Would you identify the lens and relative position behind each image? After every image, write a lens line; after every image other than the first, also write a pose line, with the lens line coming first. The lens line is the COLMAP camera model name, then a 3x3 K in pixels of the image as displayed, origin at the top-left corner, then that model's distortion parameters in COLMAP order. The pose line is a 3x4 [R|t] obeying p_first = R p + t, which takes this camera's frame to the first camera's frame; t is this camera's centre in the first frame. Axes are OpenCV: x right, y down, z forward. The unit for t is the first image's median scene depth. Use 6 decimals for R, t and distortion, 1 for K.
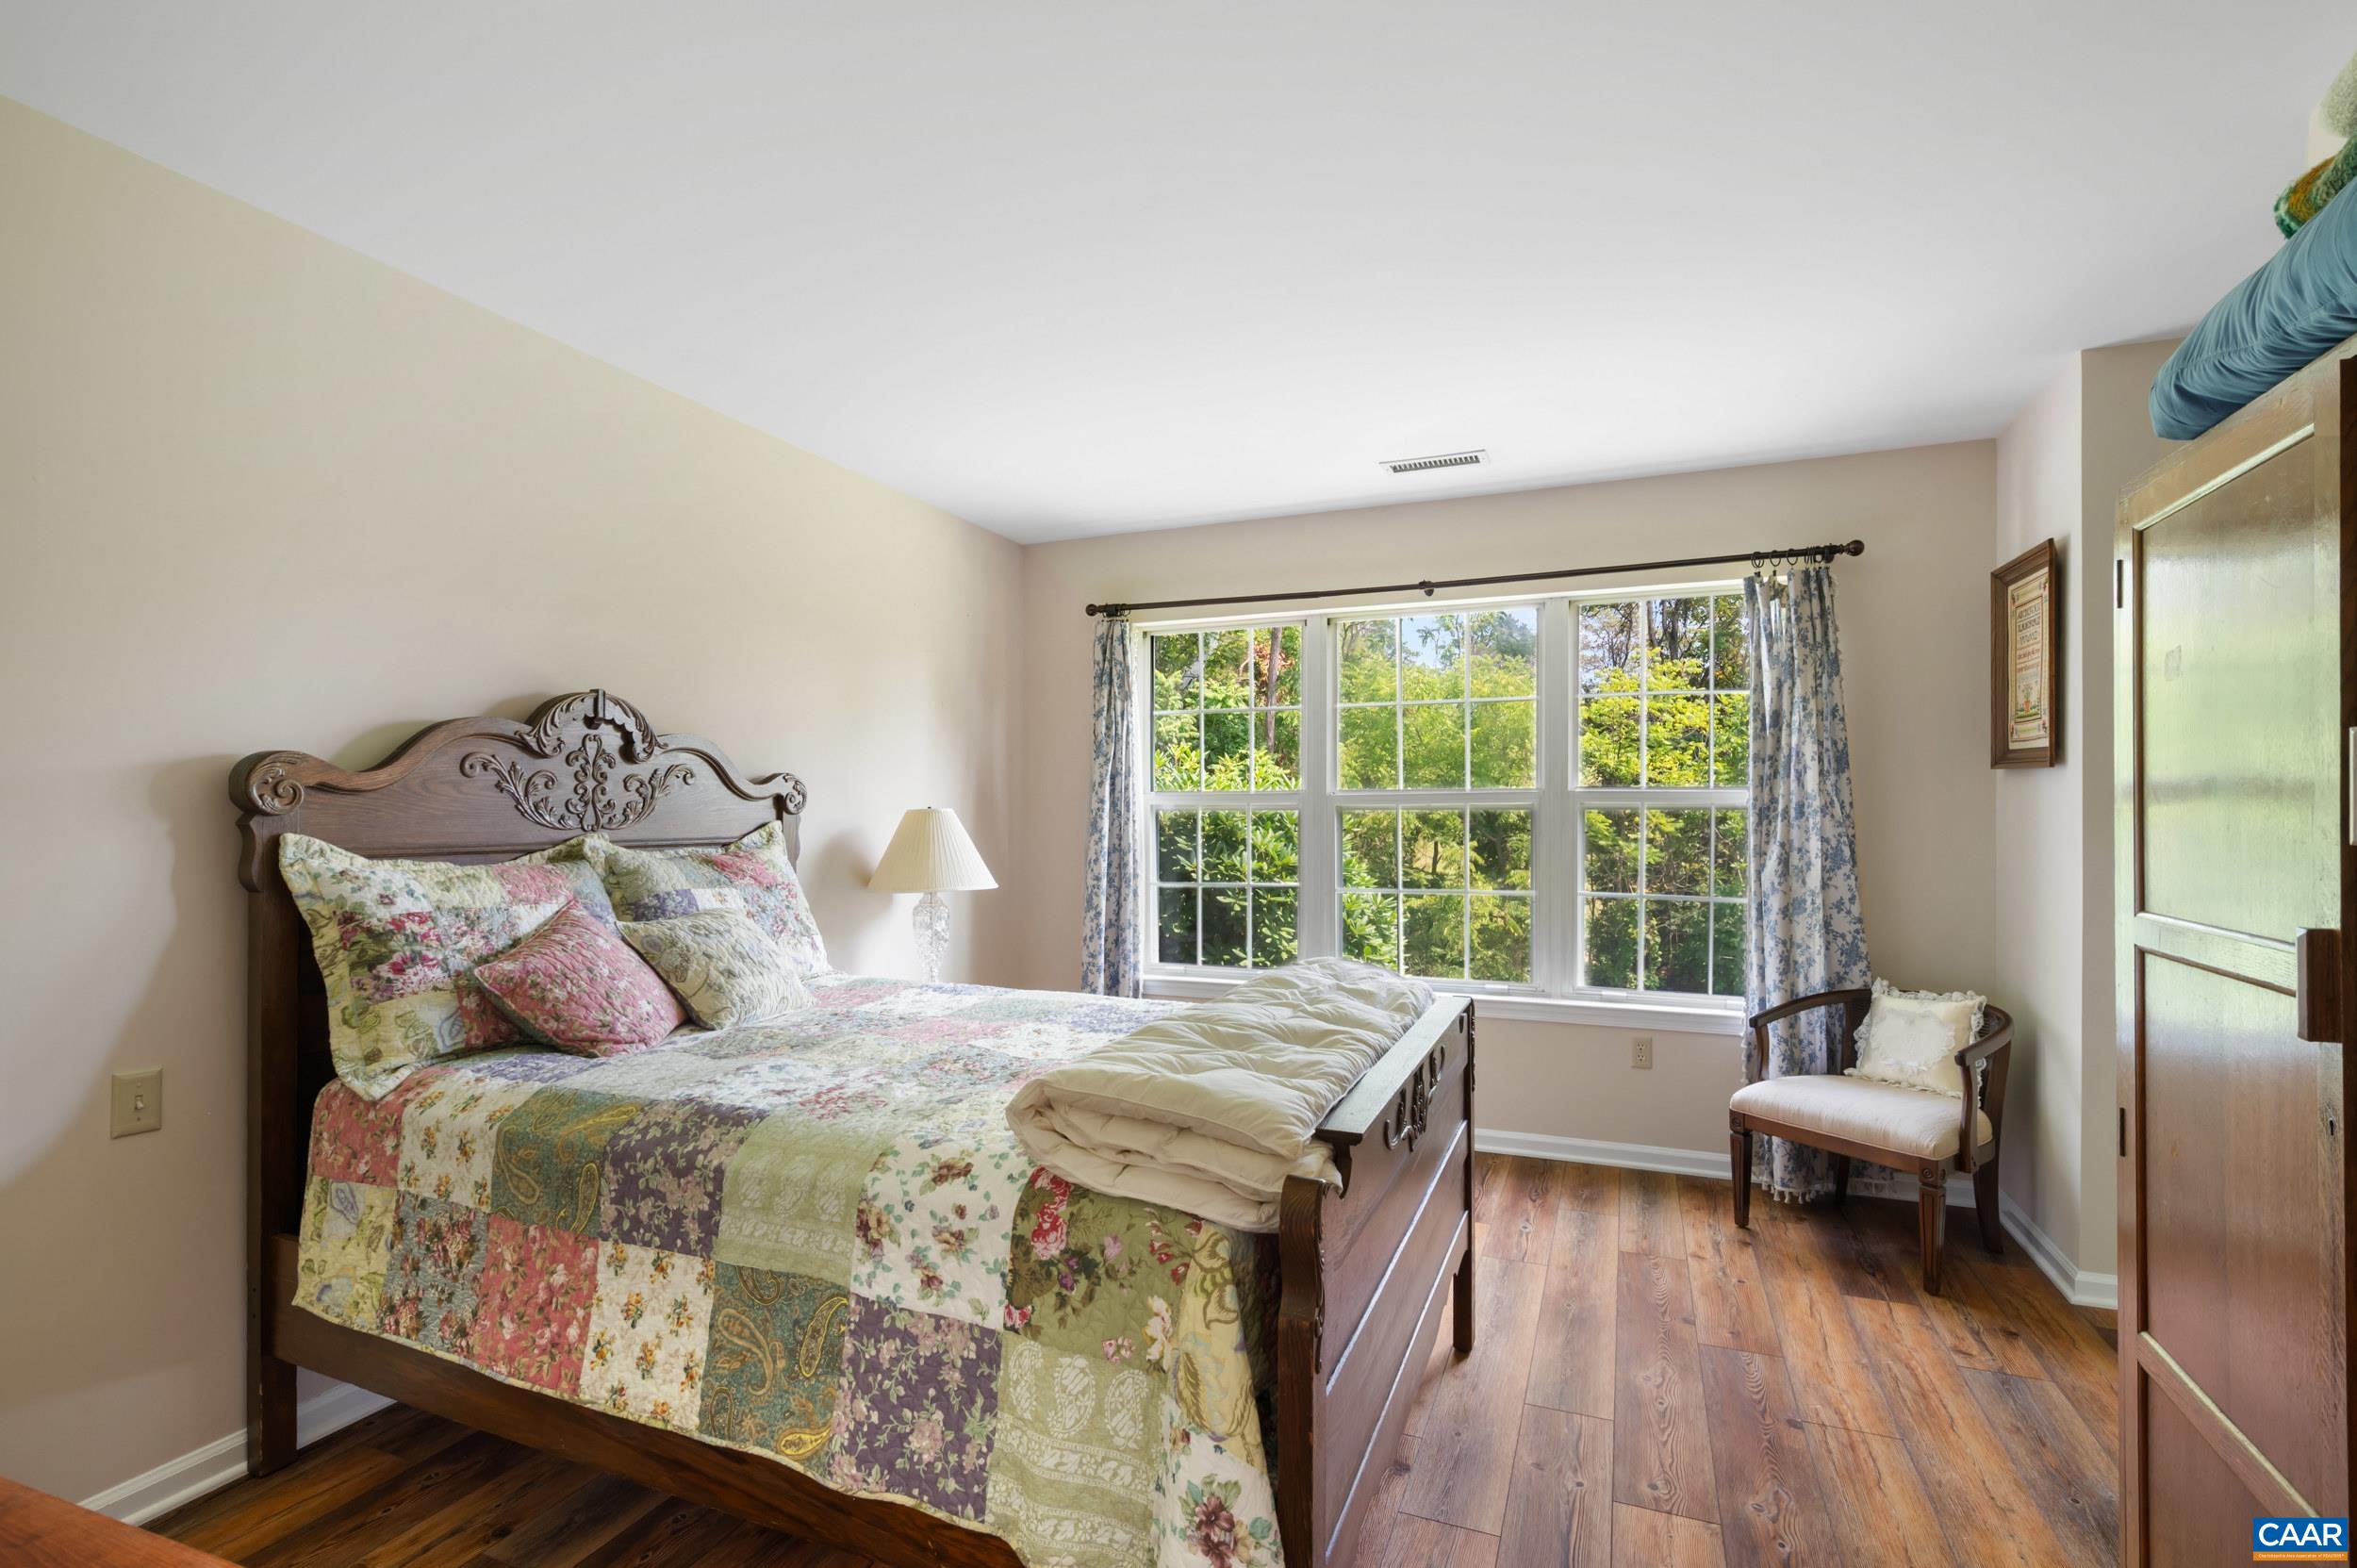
lens RADIAL K [[1061.9, 0, 1188.2], [0, 1061.9, 798.9], [0, 0, 1]] dist [-0.001039, 0.001508]
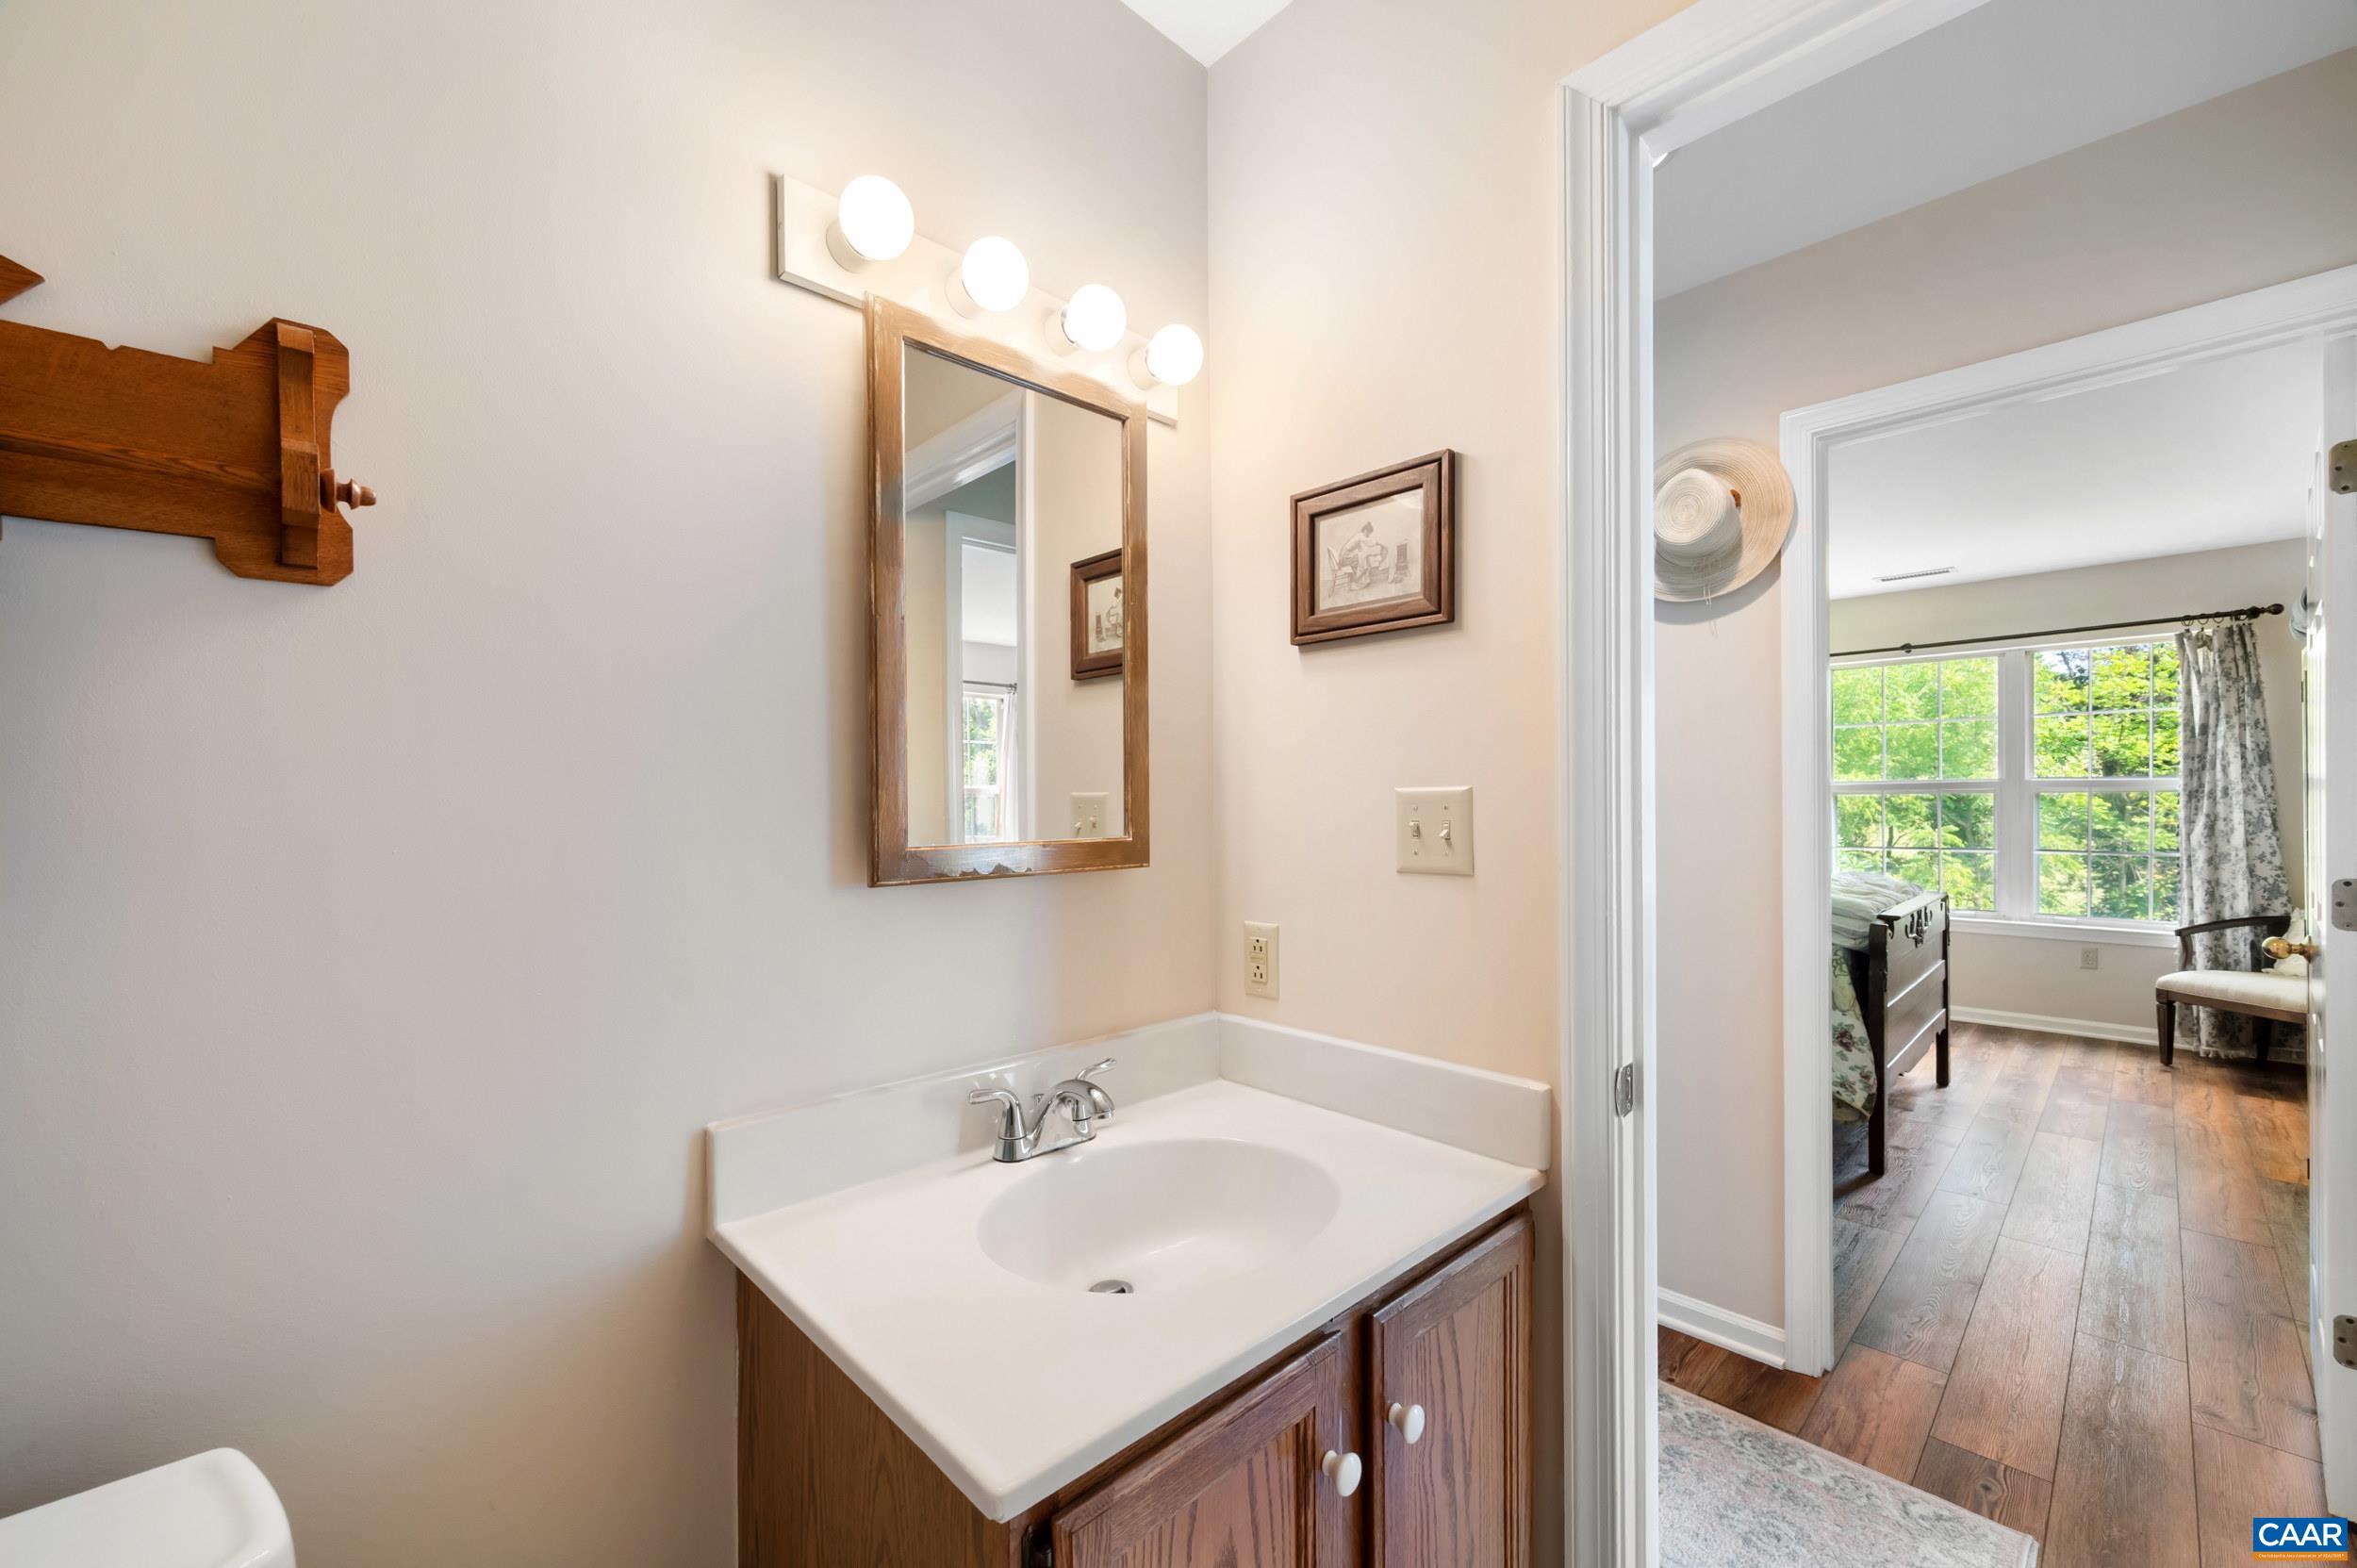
lens RADIAL K [[965.4, 0, 1169.0], [0, 965.4, 798.4], [0, 0, 1]] dist [0.008686, -0.001990]
pose [[0.918791, -0.006861, -0.394685, -0.229669], [0.010671, 0.999915, 0.007459, -0.005951], [0.394600, -0.011065, 0.918786, -0.801675]]
